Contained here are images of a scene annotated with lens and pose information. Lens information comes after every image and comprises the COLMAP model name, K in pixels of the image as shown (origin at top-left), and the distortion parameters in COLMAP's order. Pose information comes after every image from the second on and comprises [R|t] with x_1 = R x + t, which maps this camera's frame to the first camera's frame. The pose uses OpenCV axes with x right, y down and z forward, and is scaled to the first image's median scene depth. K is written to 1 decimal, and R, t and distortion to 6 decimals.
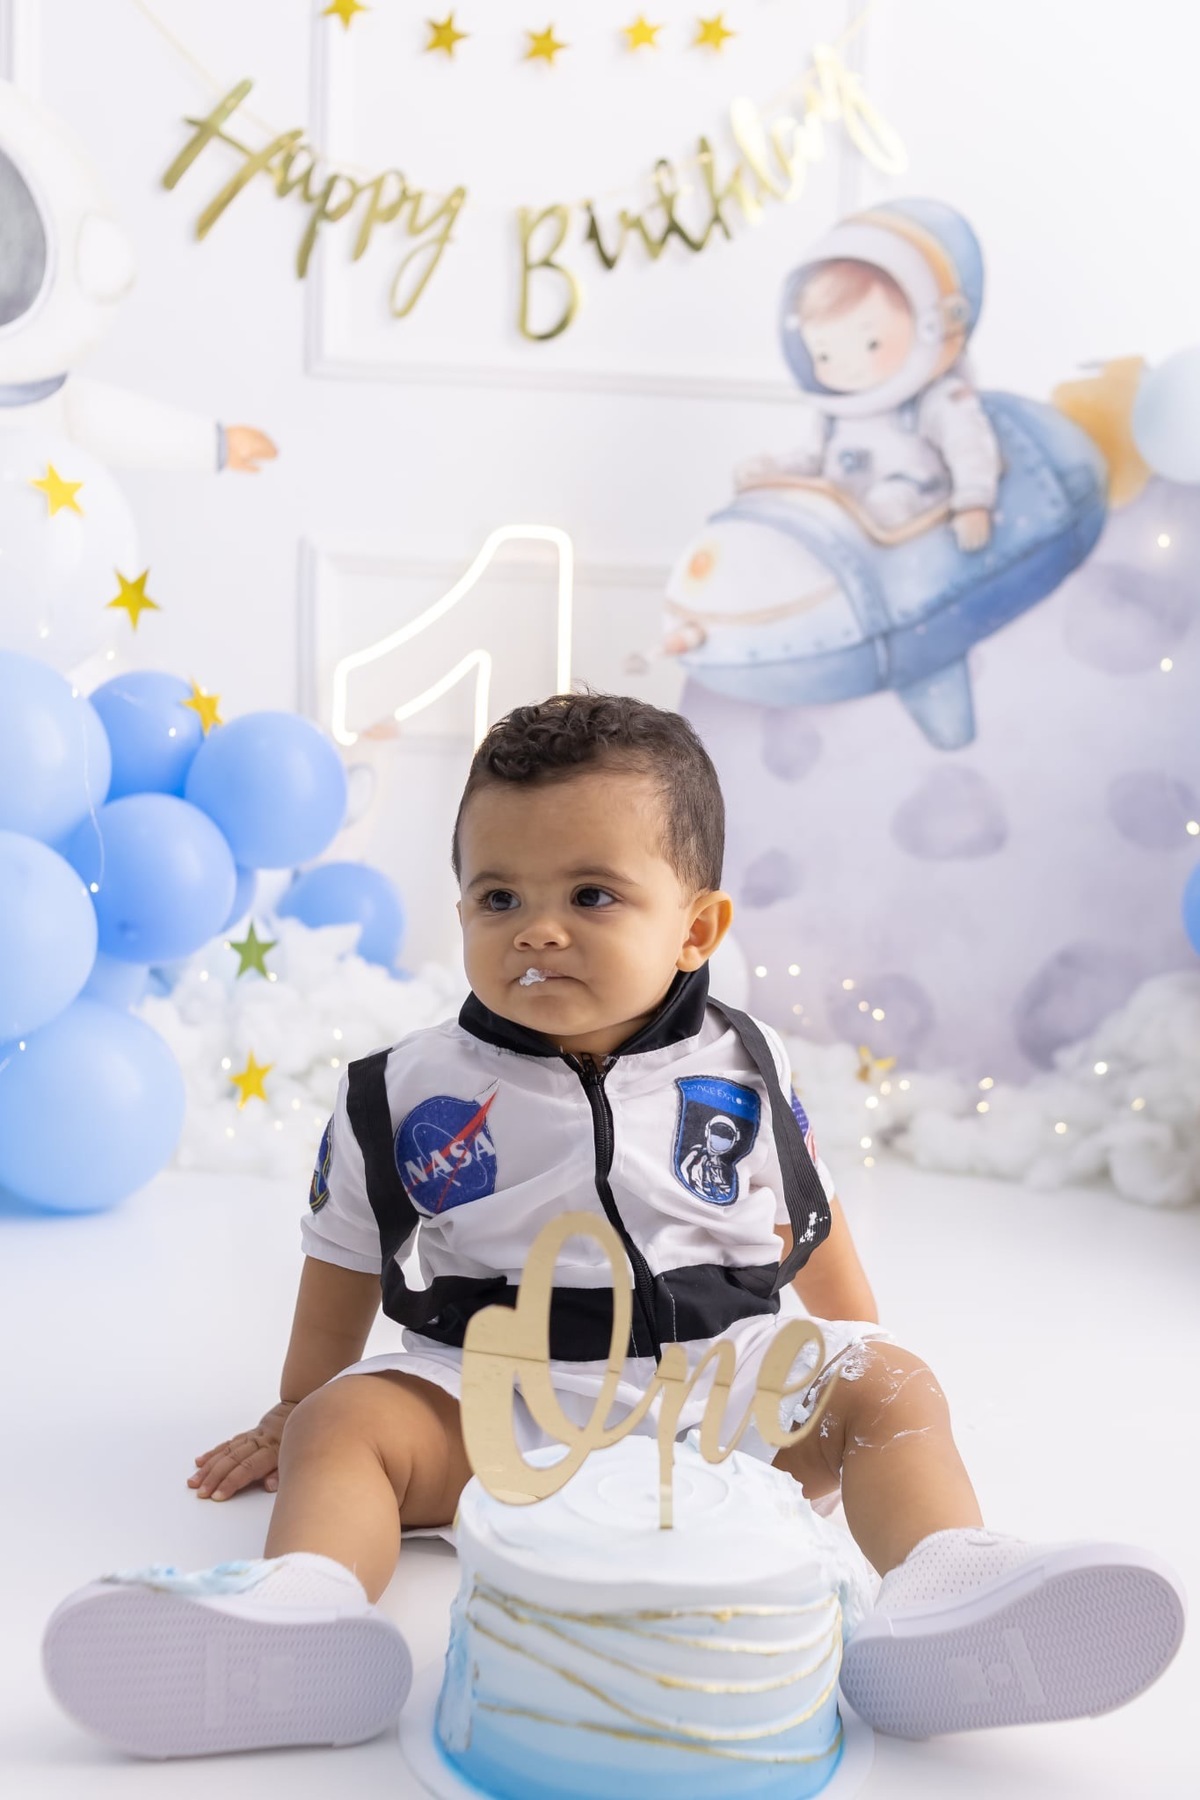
lens RADIAL K [[1863.7, 0, 614.2], [0, 1863.7, 910.8], [0, 0, 1]] dist [0.002434, -0.015262]
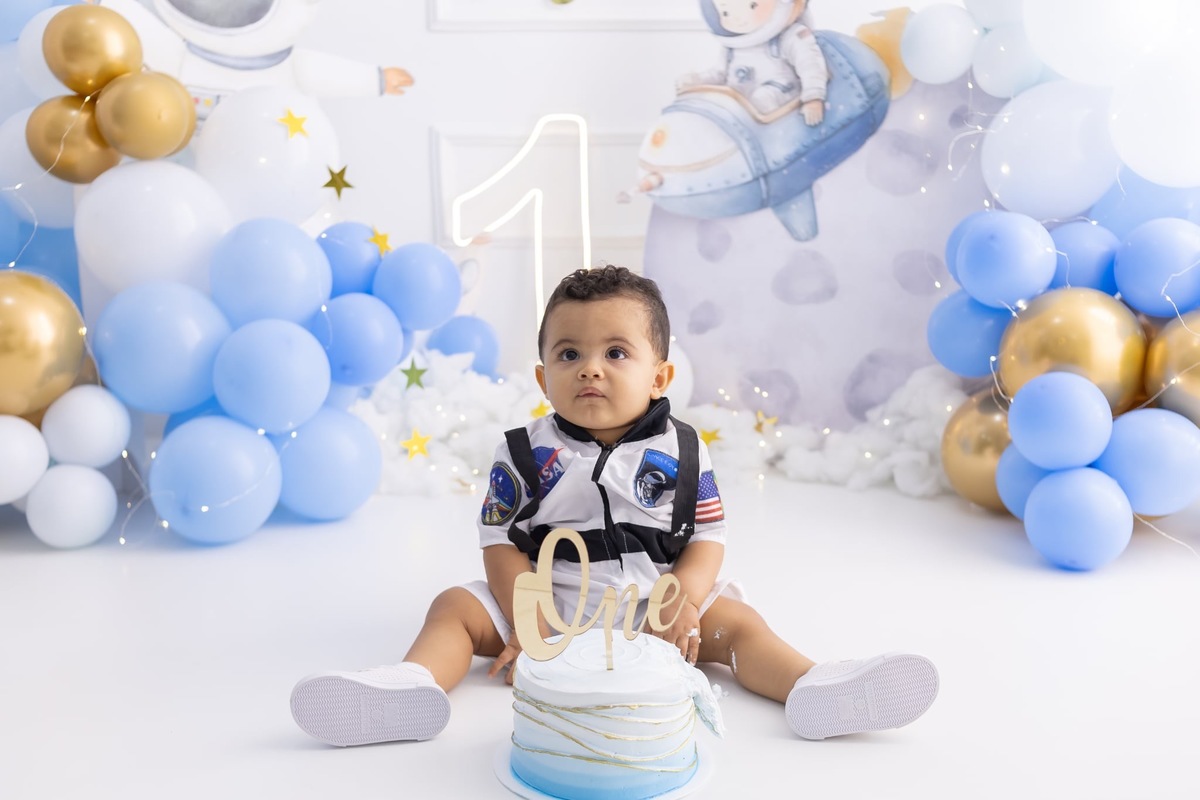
lens RADIAL K [[1185.8, 0, 595.2], [0, 1185.8, 402.8], [0, 0, 1]] dist [-0.001960, -0.000975]
pose [[0.998427, -0.035405, -0.043476, 0.027787], [0.038875, 0.995895, 0.081746, -0.033413], [0.040403, -0.083308, 0.995704, -0.127720]]
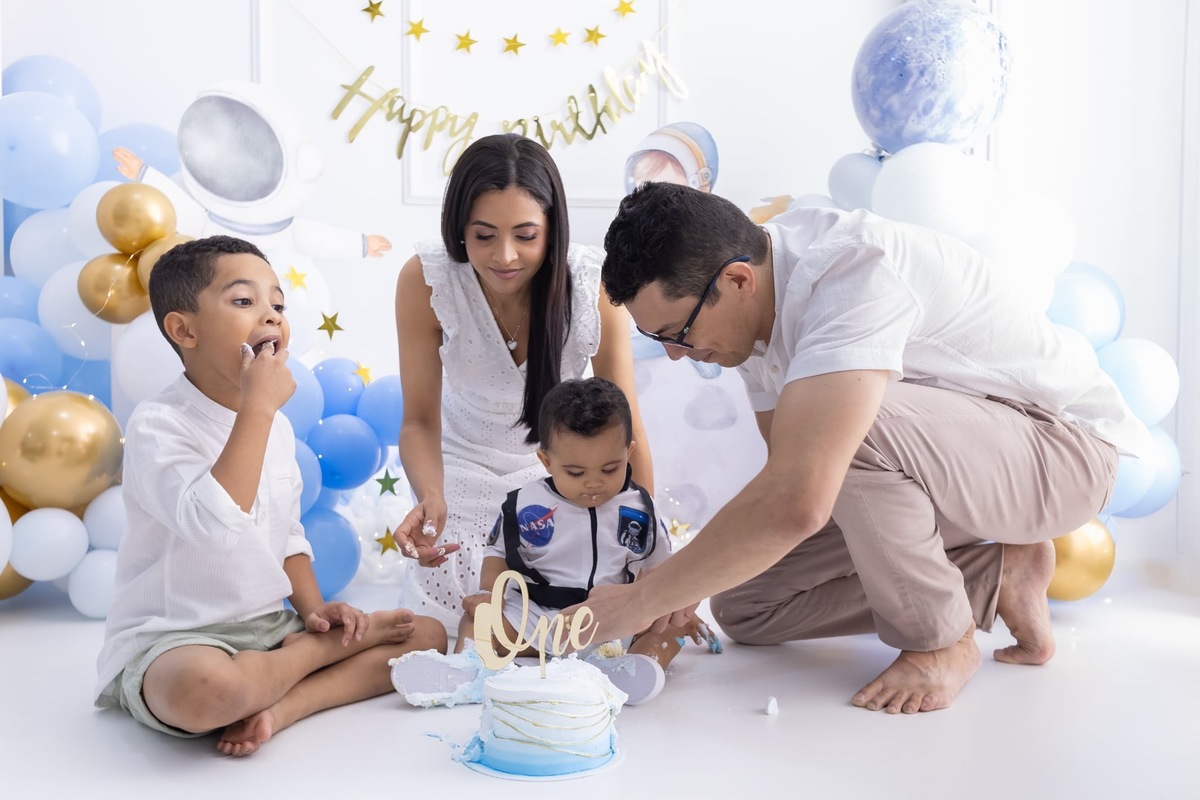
lens RADIAL K [[1153.1, 0, 597.3], [0, 1153.1, 406.2], [0, 0, 1]] dist [0.003933, -0.001941]
pose [[0.999536, -0.029707, 0.006750, 0.041205], [0.029934, 0.998886, -0.036478, -0.010021], [-0.005659, 0.036663, 0.999312, -0.319341]]
